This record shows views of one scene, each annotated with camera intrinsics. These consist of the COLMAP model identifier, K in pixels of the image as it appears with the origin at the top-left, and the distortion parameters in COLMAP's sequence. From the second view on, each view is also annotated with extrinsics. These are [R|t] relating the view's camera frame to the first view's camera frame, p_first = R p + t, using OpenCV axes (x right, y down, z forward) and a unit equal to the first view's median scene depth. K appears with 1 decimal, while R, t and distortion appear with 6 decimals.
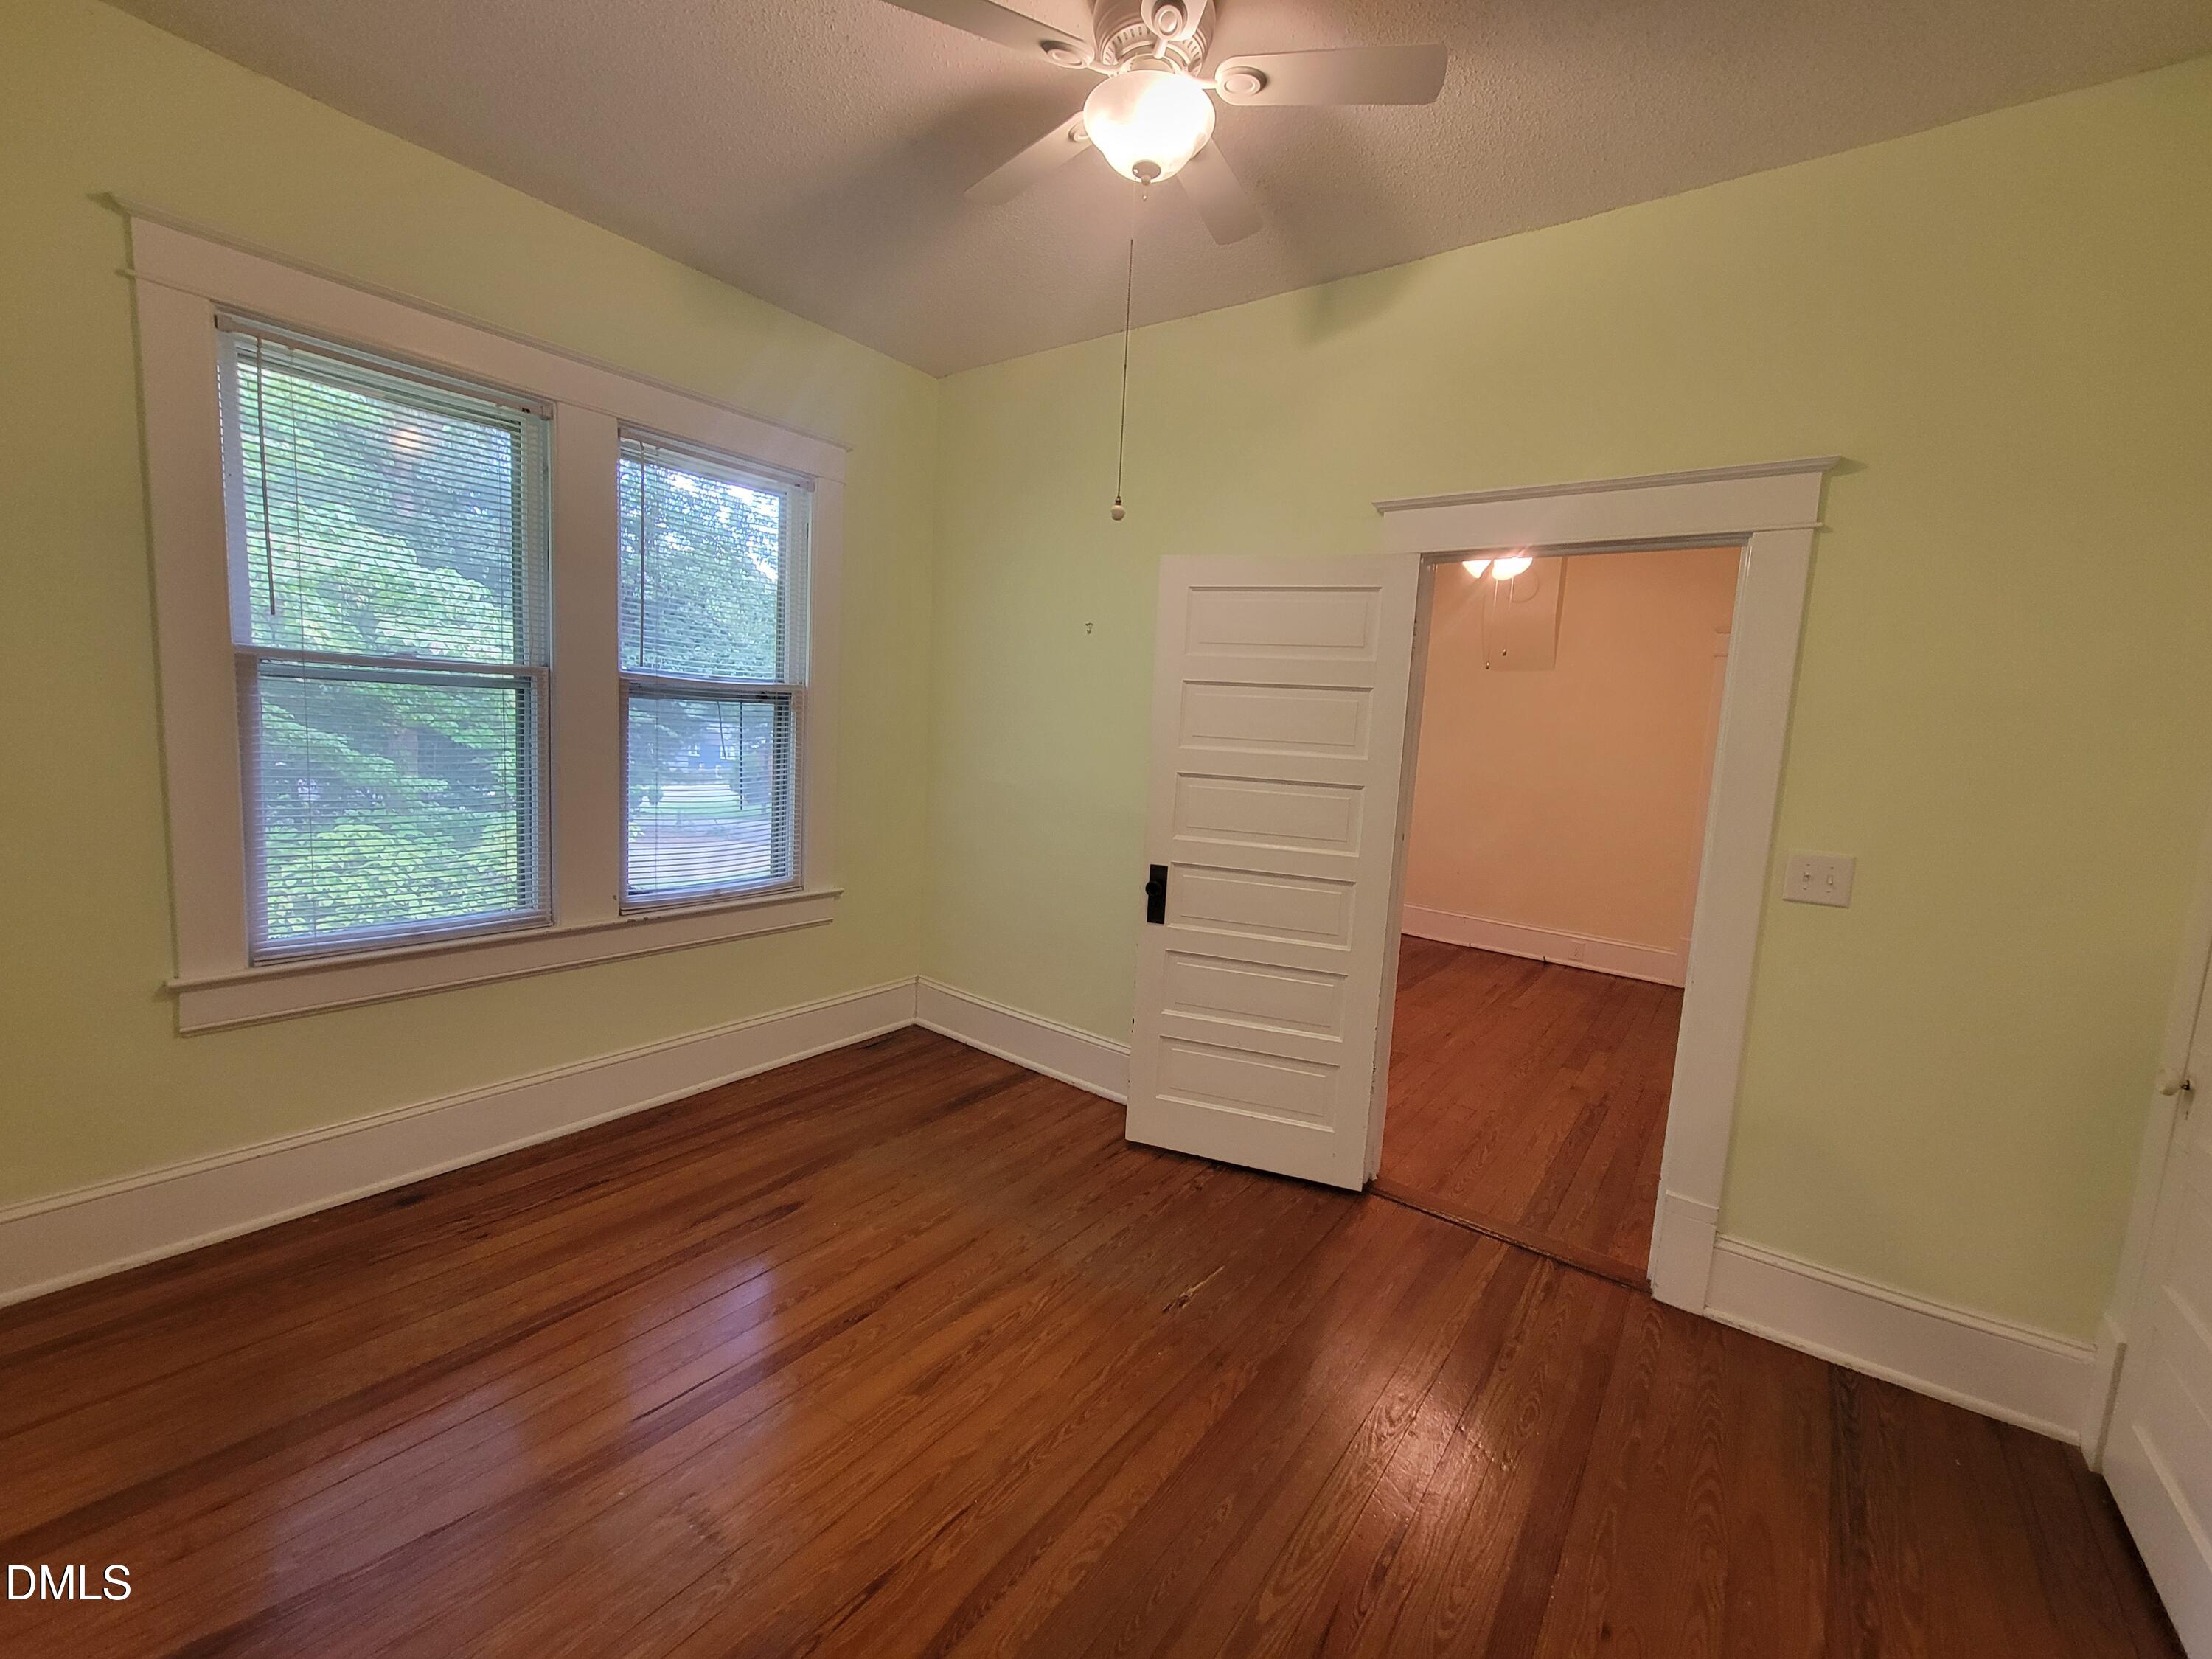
lens RADIAL K [[907.4, 0, 1095.7], [0, 907.4, 819.4], [0, 0, 1]] dist [0.009759, 0.000084]
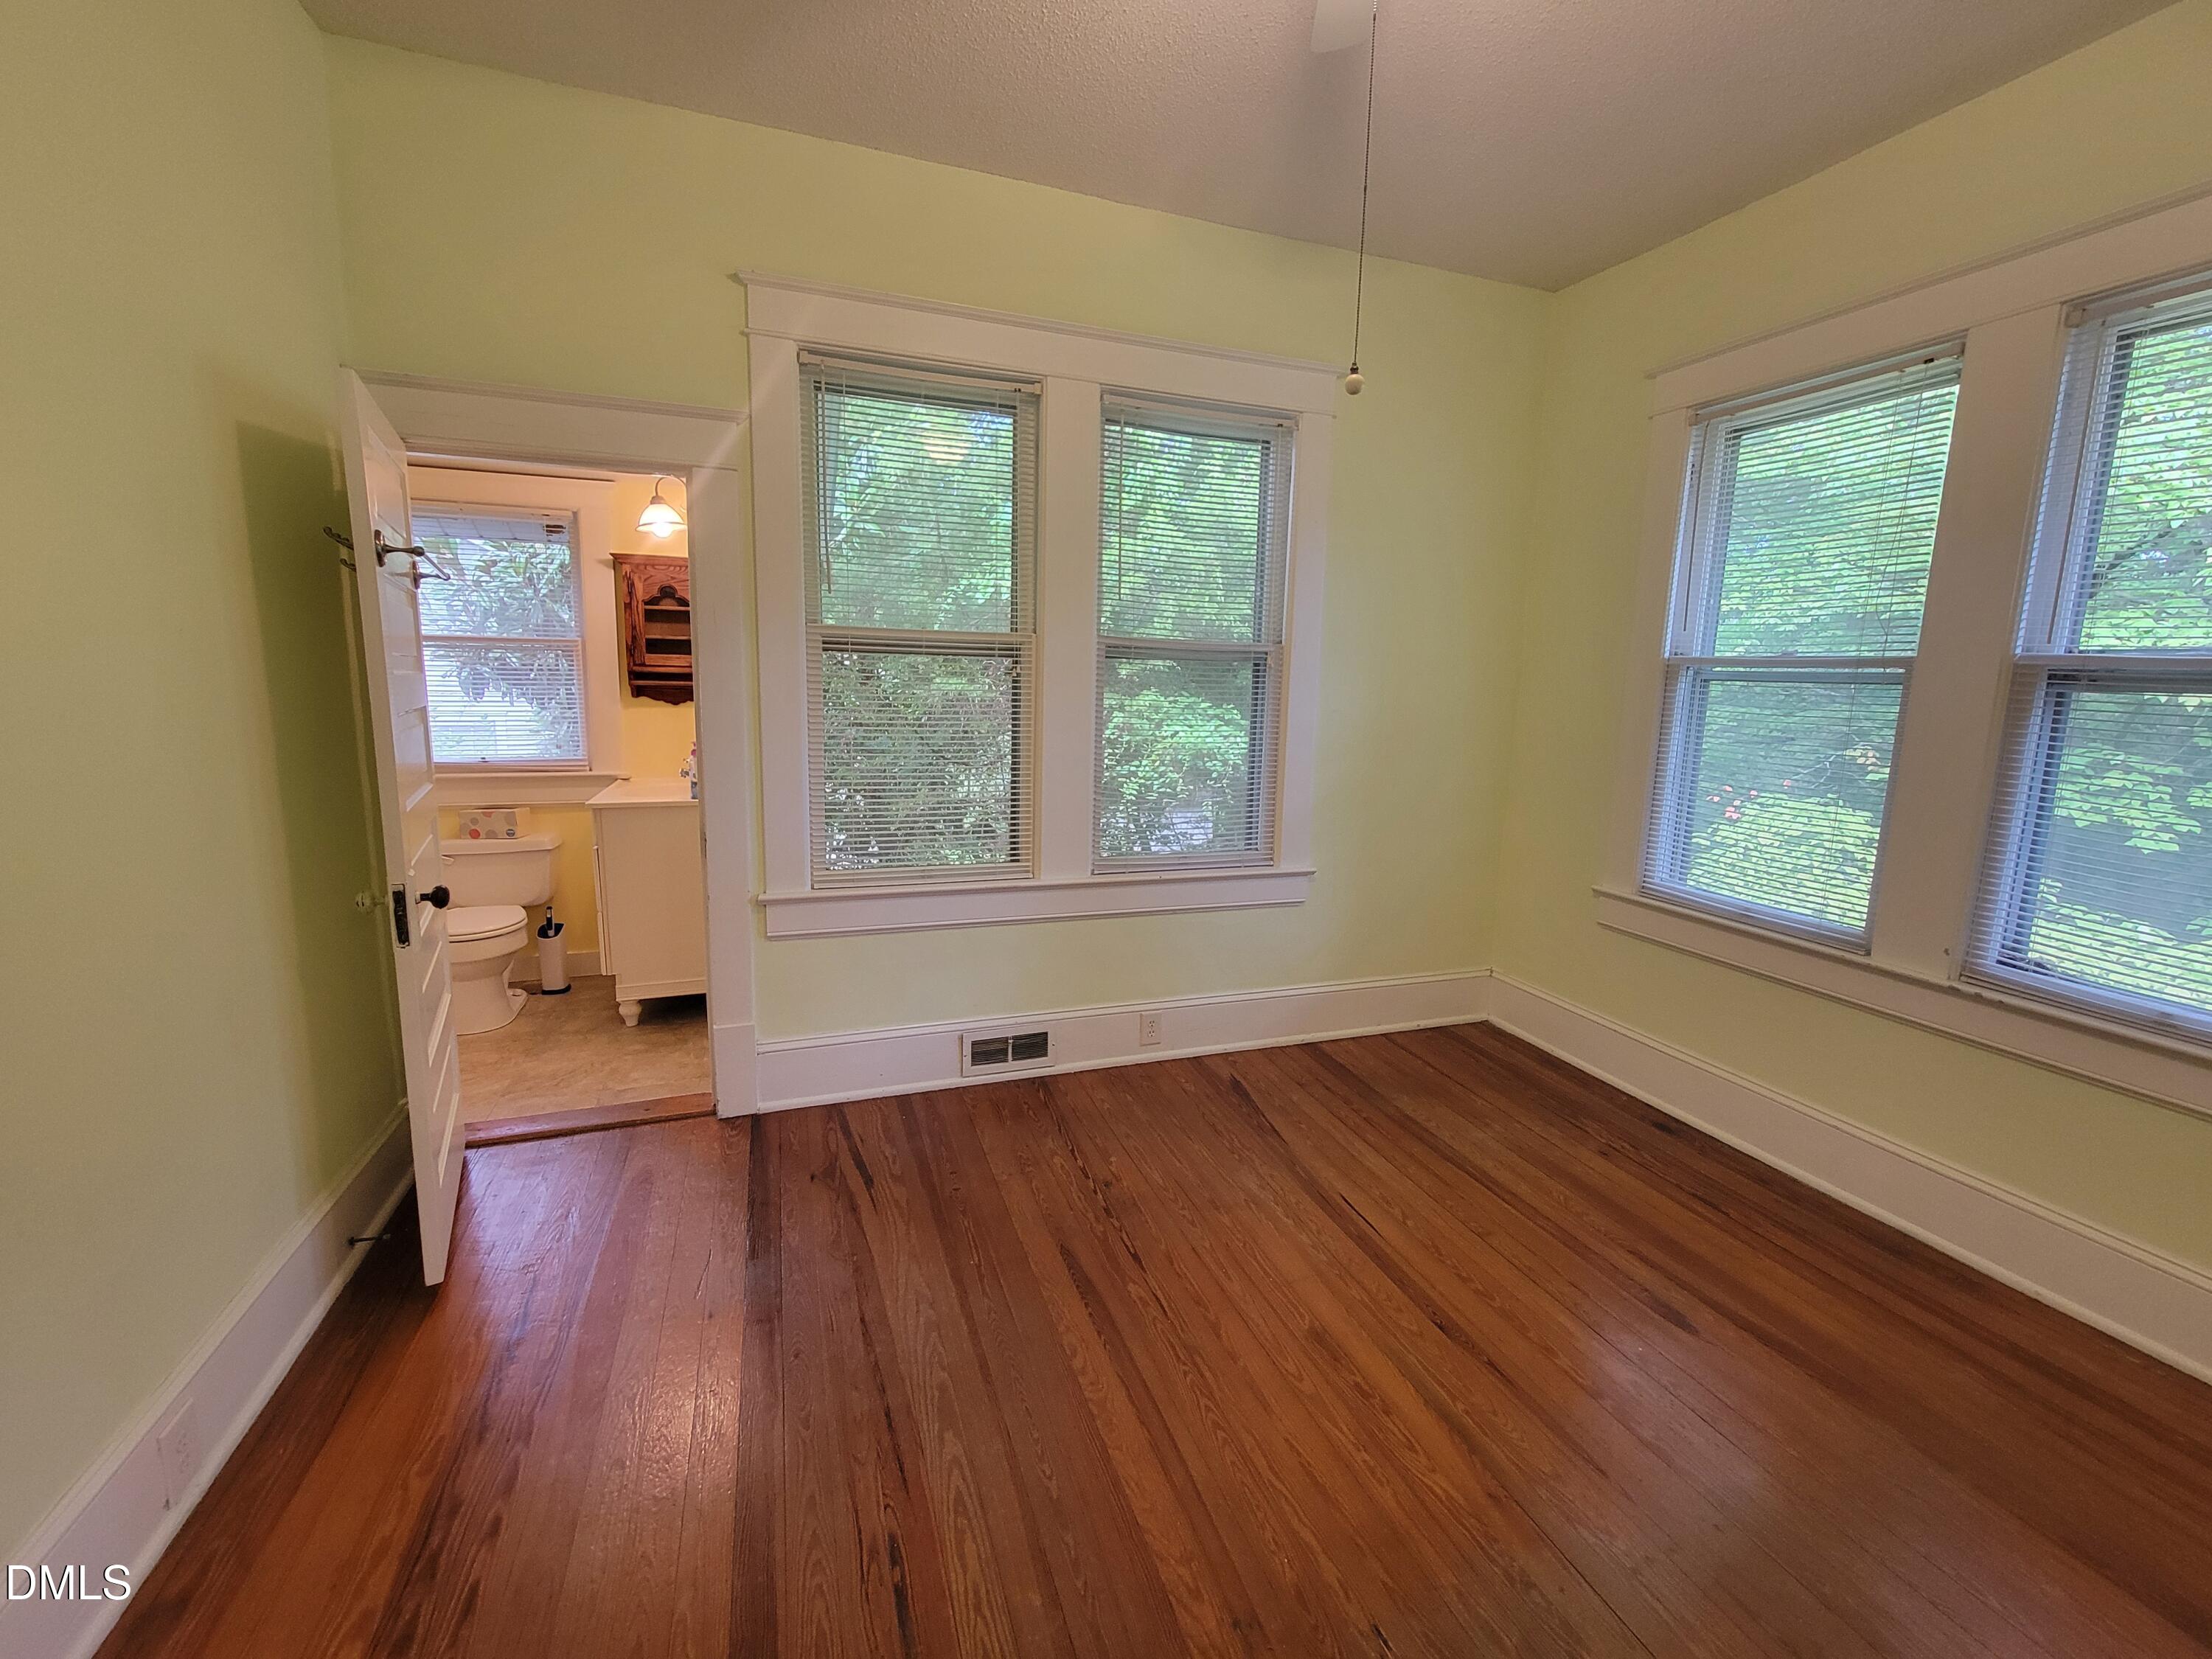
lens RADIAL K [[907.4, 0, 1111.4], [0, 907.4, 819.6], [0, 0, 1]] dist [0.009759, 0.000084]
pose [[-0.534596, 0.060043, -0.842972, 0.626387], [-0.157563, 0.972902, 0.169220, -0.053417], [0.830290, 0.223286, -0.510649, 1.009445]]
